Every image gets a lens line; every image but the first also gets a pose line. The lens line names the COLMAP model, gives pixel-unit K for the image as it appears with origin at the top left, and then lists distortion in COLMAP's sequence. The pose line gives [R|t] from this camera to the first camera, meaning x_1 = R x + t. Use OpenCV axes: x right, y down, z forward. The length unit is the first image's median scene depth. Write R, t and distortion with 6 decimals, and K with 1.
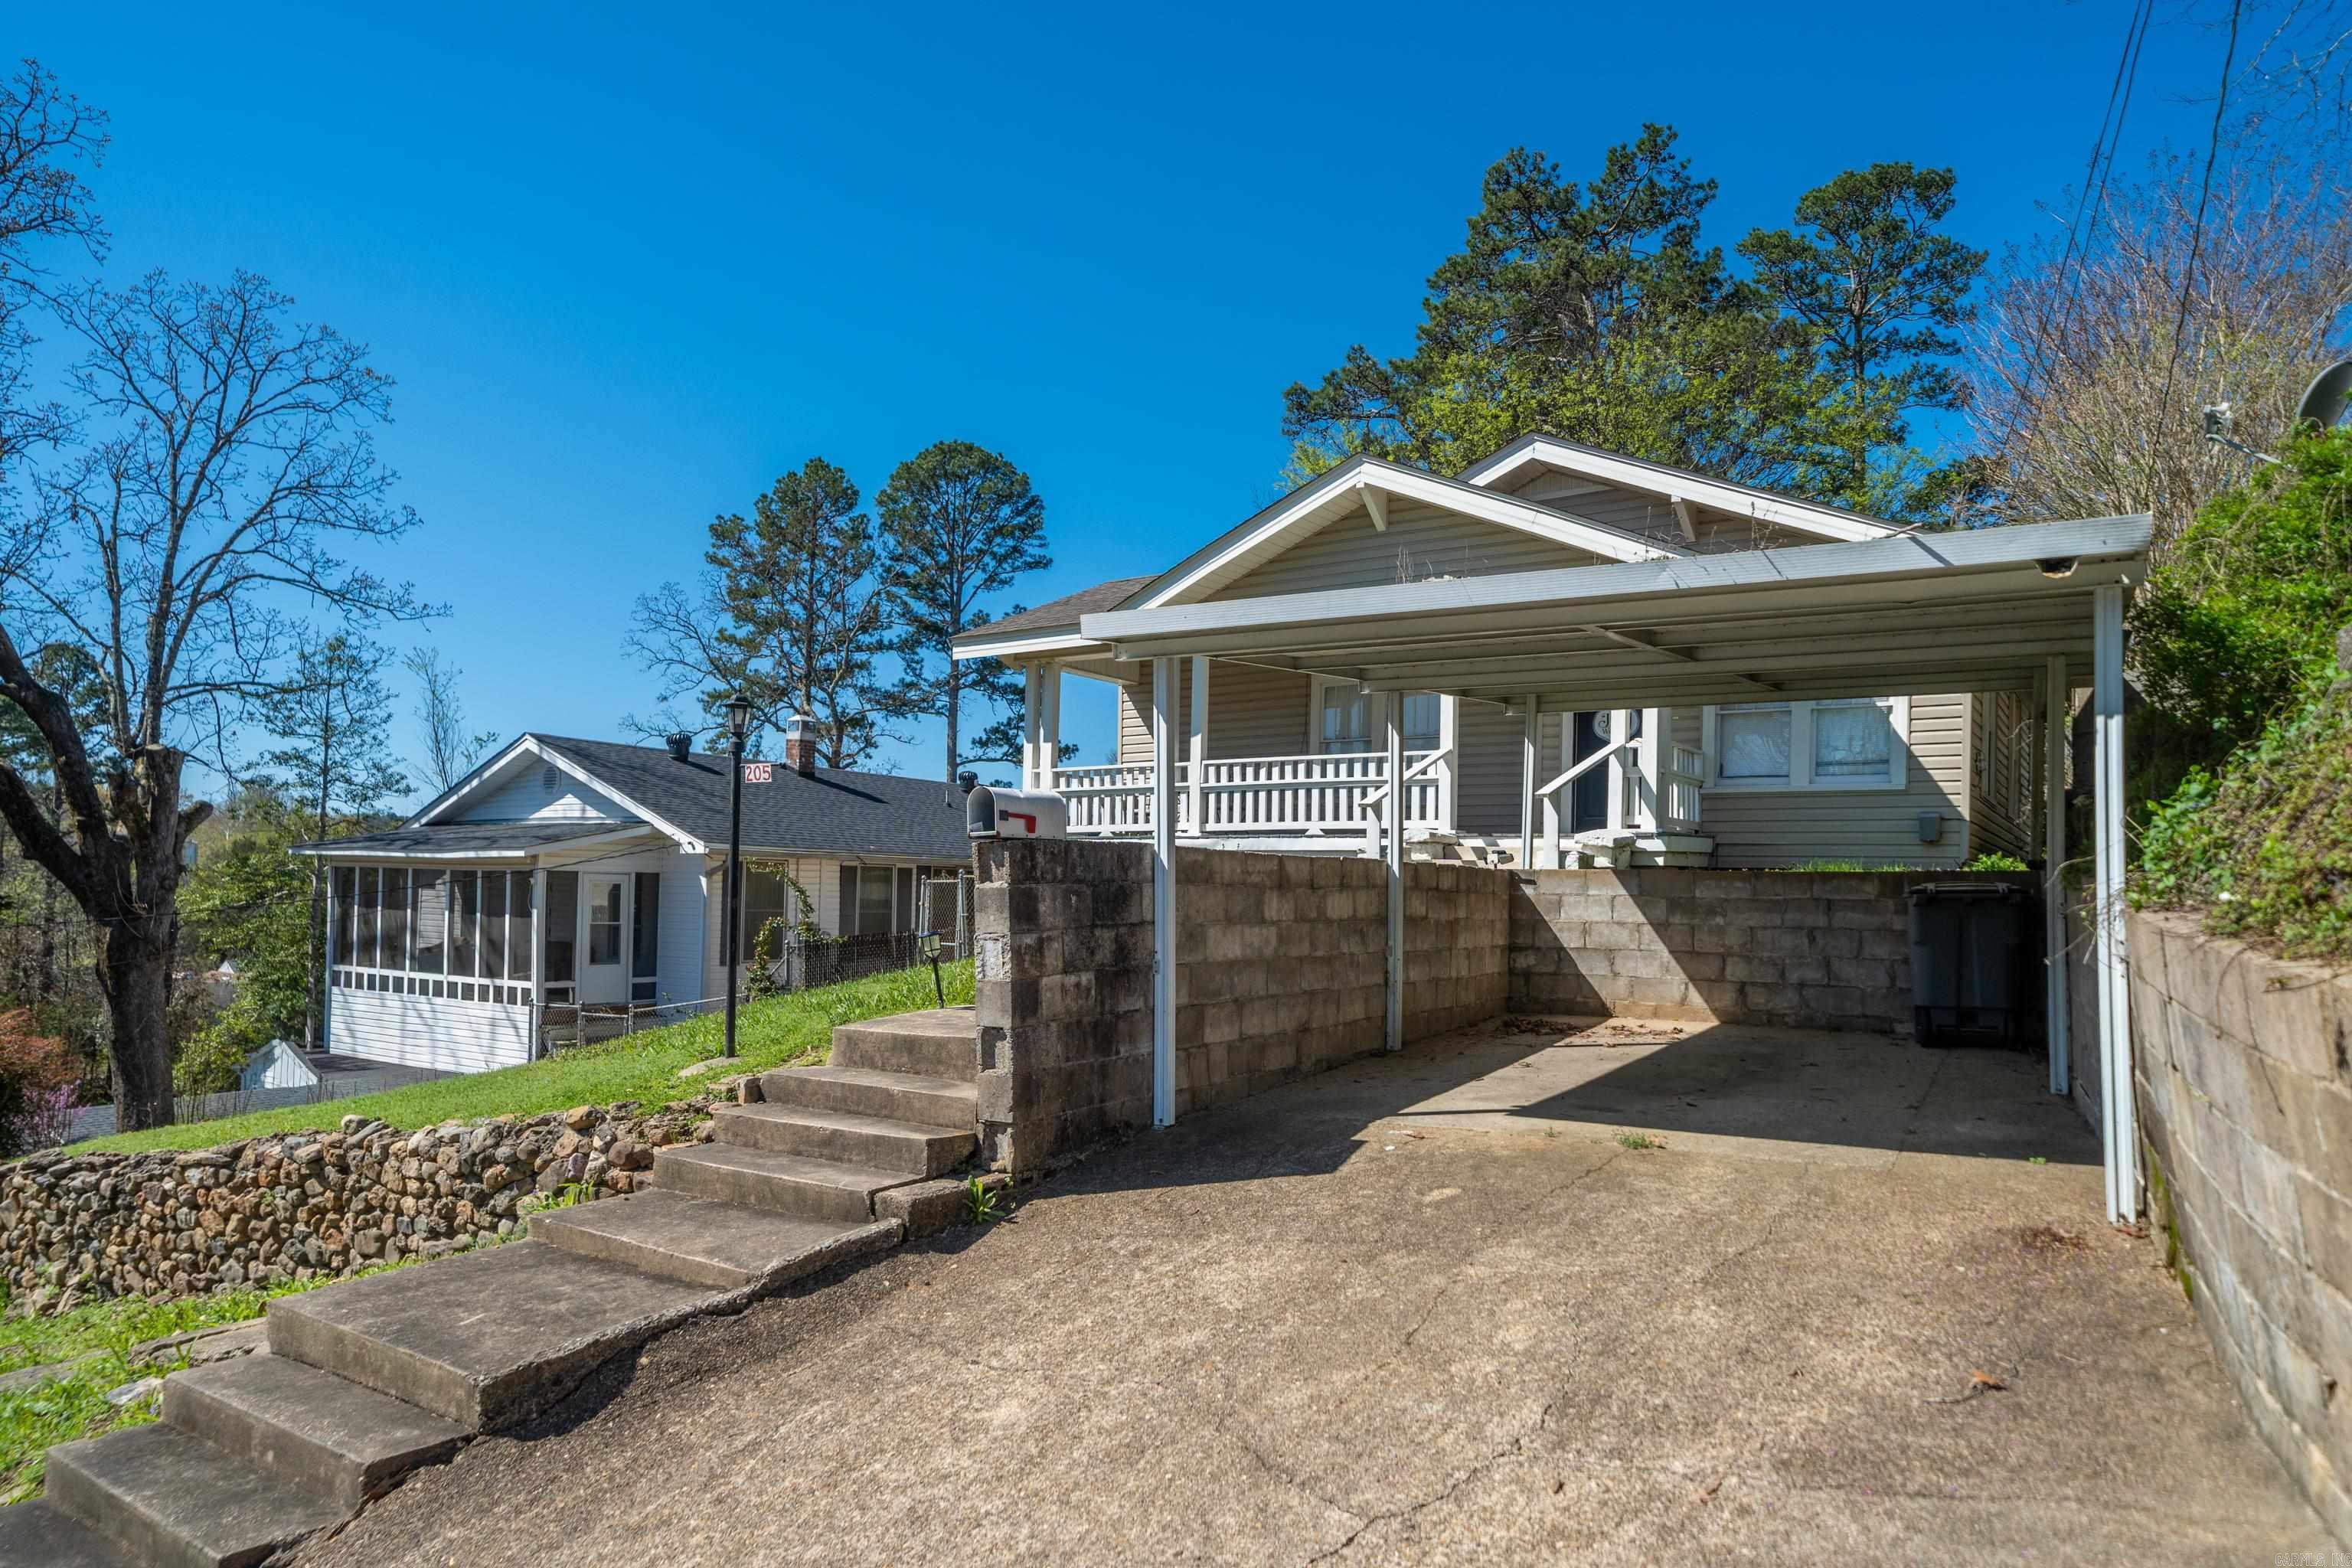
lens RADIAL K [[1374.6, 0, 1236.5], [0, 1374.6, 836.6], [0, 0, 1]] dist [0.003080, 0.000555]
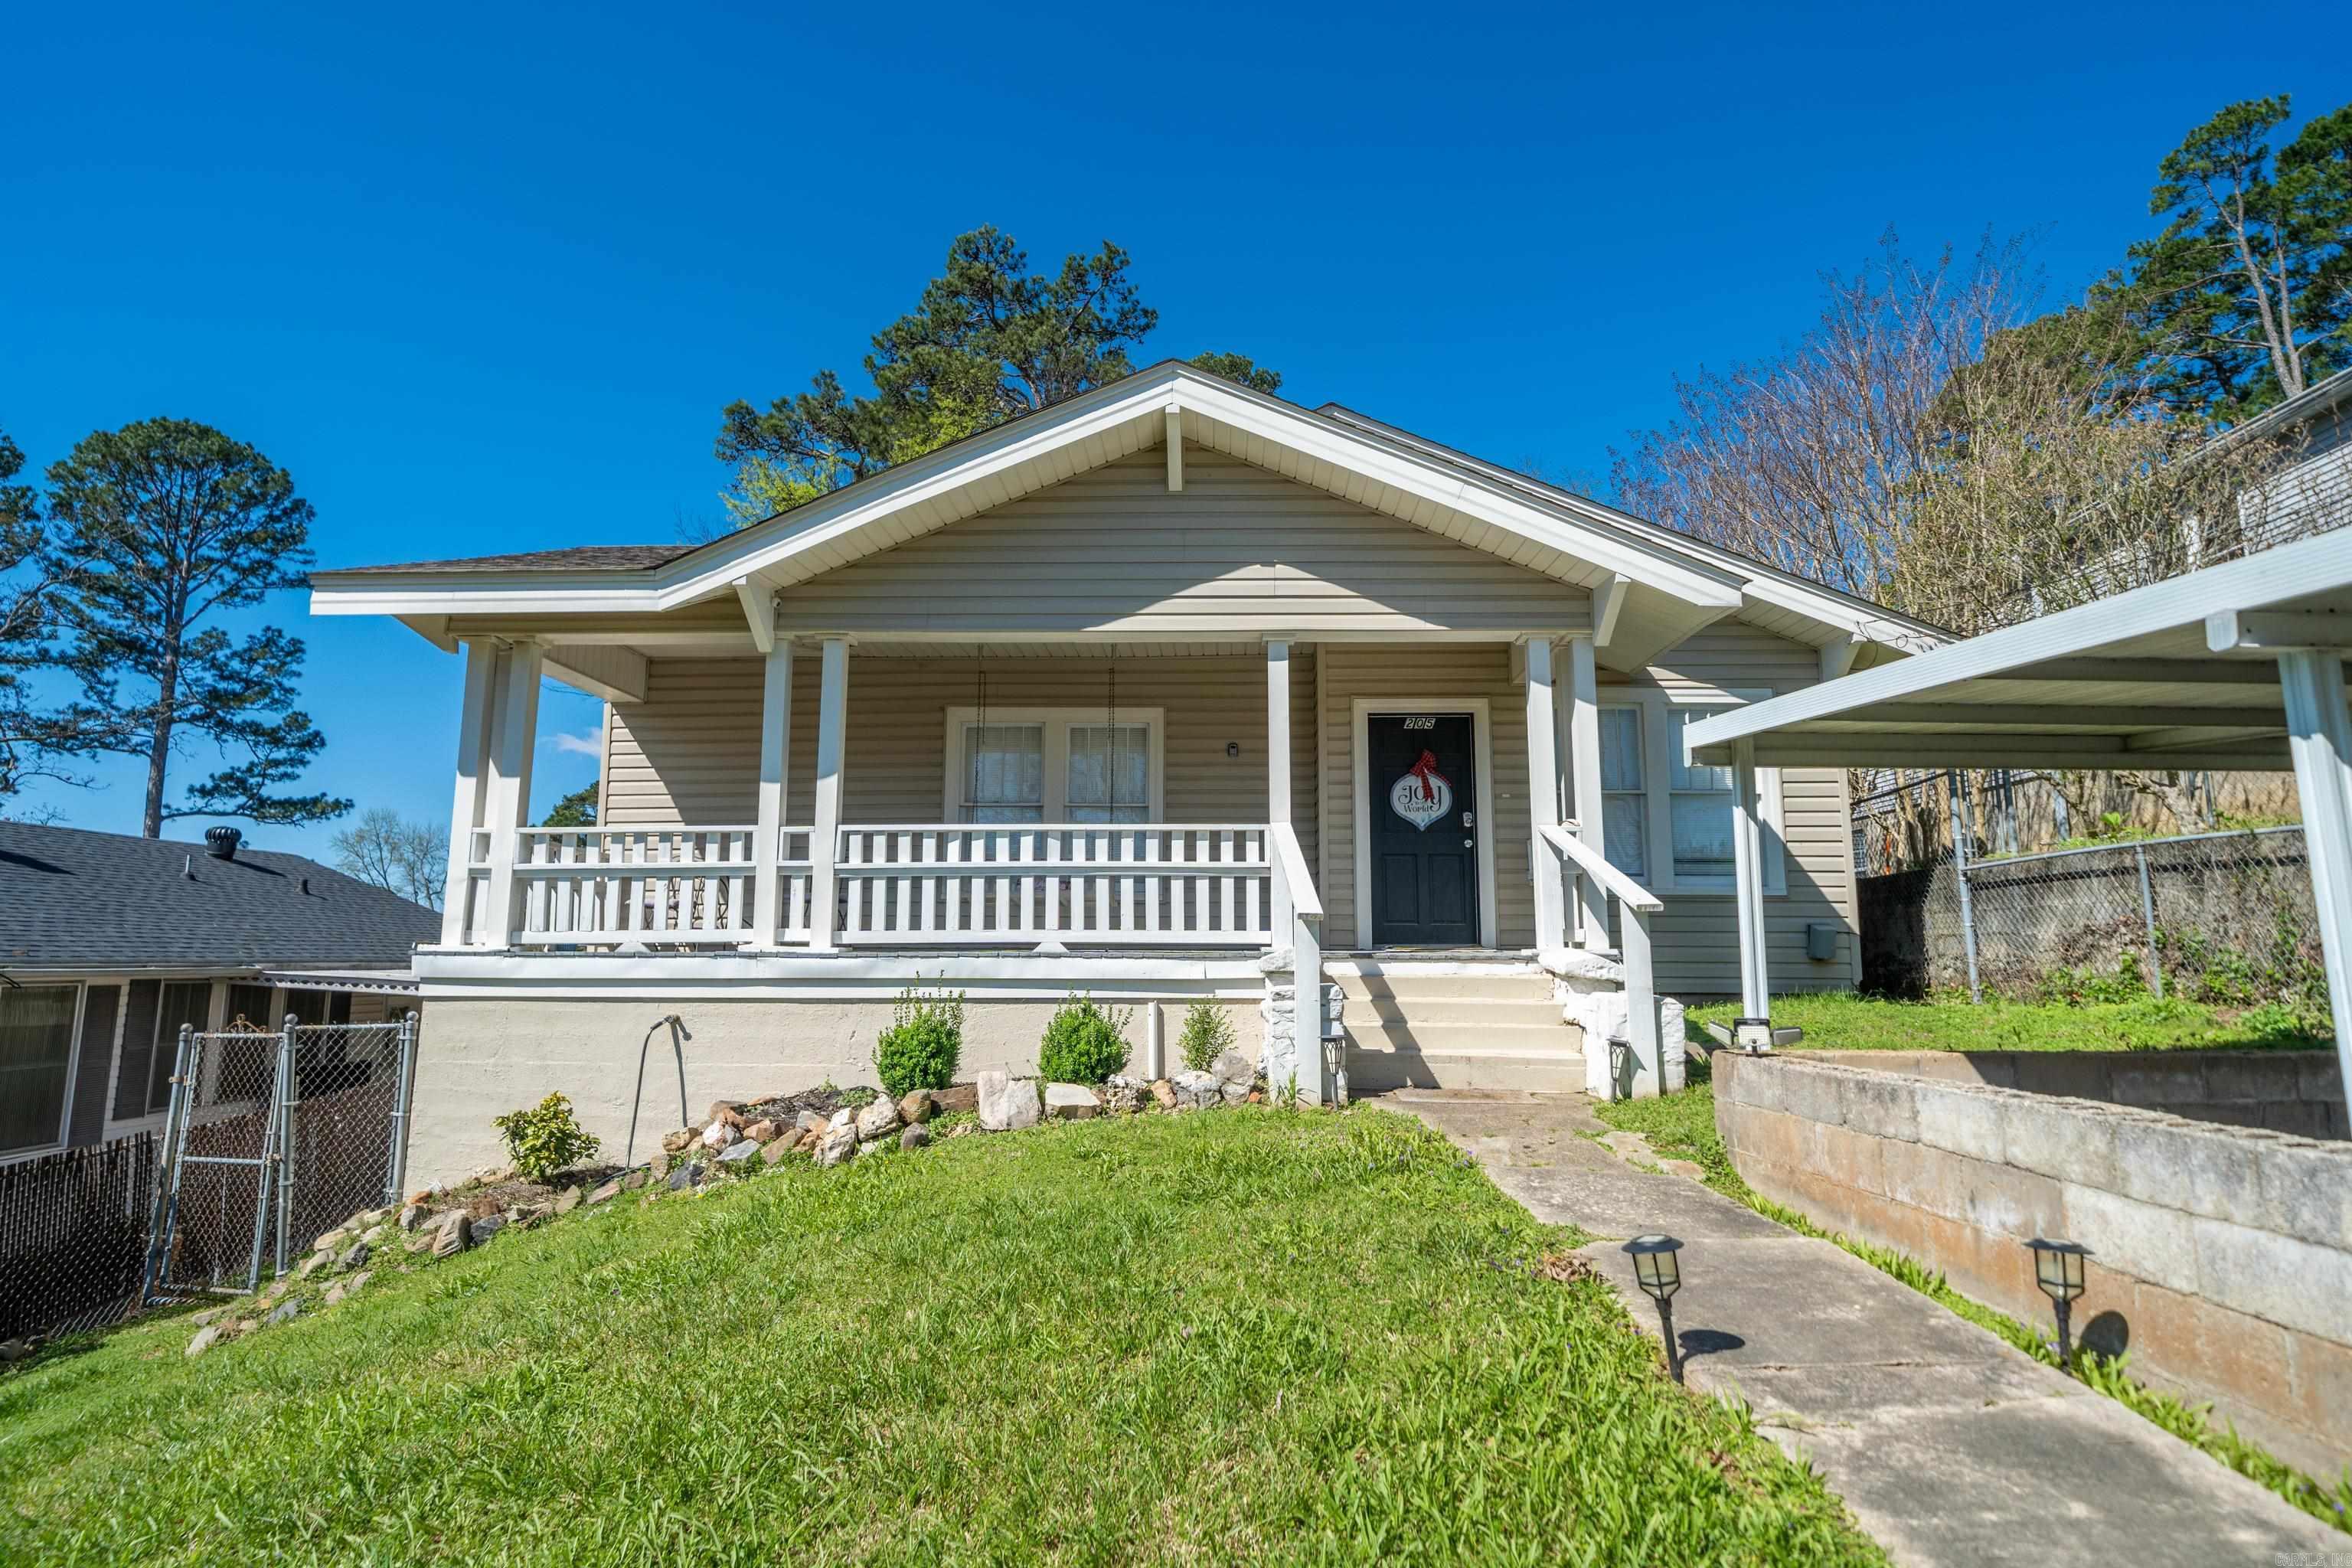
lens RADIAL K [[1155.1, 0, 1199.3], [0, 1155.1, 787.5], [0, 0, 1]] dist [0.001727, -0.001000]
pose [[0.853094, 0.060045, 0.518290, -0.159671], [-0.007231, 0.994621, -0.103326, -0.021635], [-0.521706, 0.084399, 0.848940, 0.515363]]
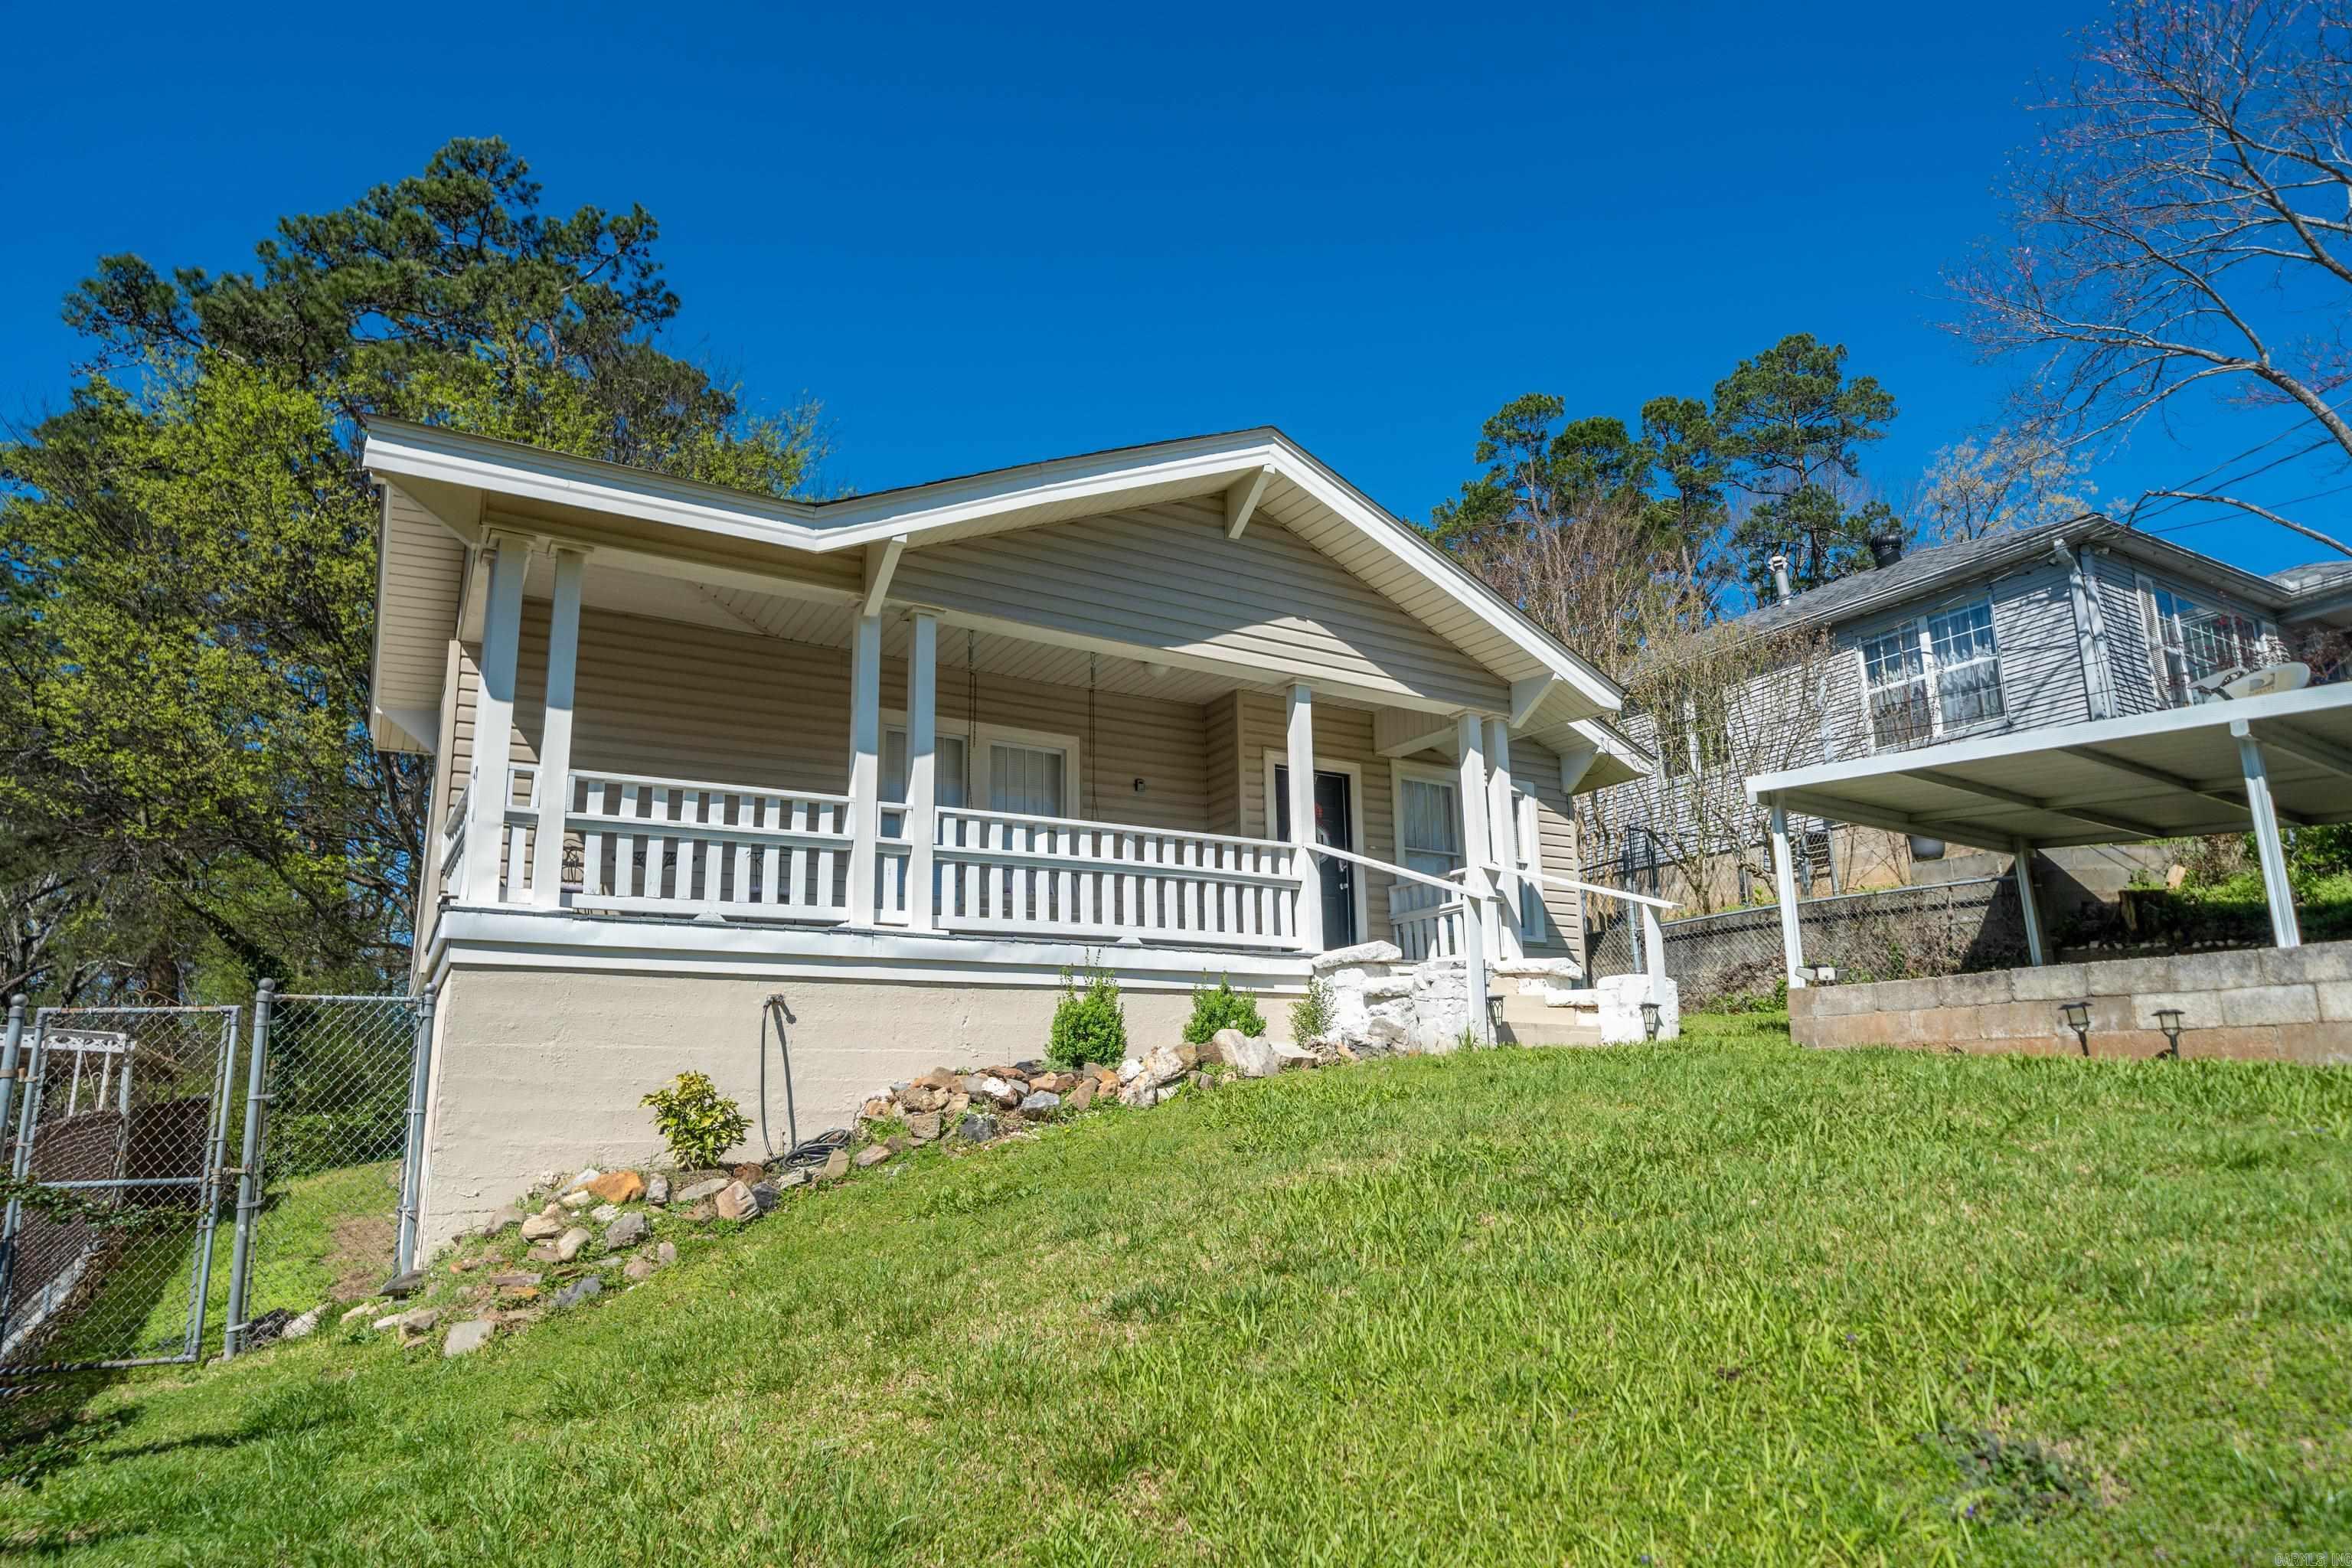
lens RADIAL K [[1309.9, 0, 1174.3], [0, 1309.9, 825.7], [0, 0, 1]] dist [0.001371, 0.000301]
pose [[0.450530, 0.160607, 0.878196, -0.481117], [-0.013400, 0.984791, -0.173227, 0.048850], [-0.892661, 0.066276, 0.445830, 0.700799]]
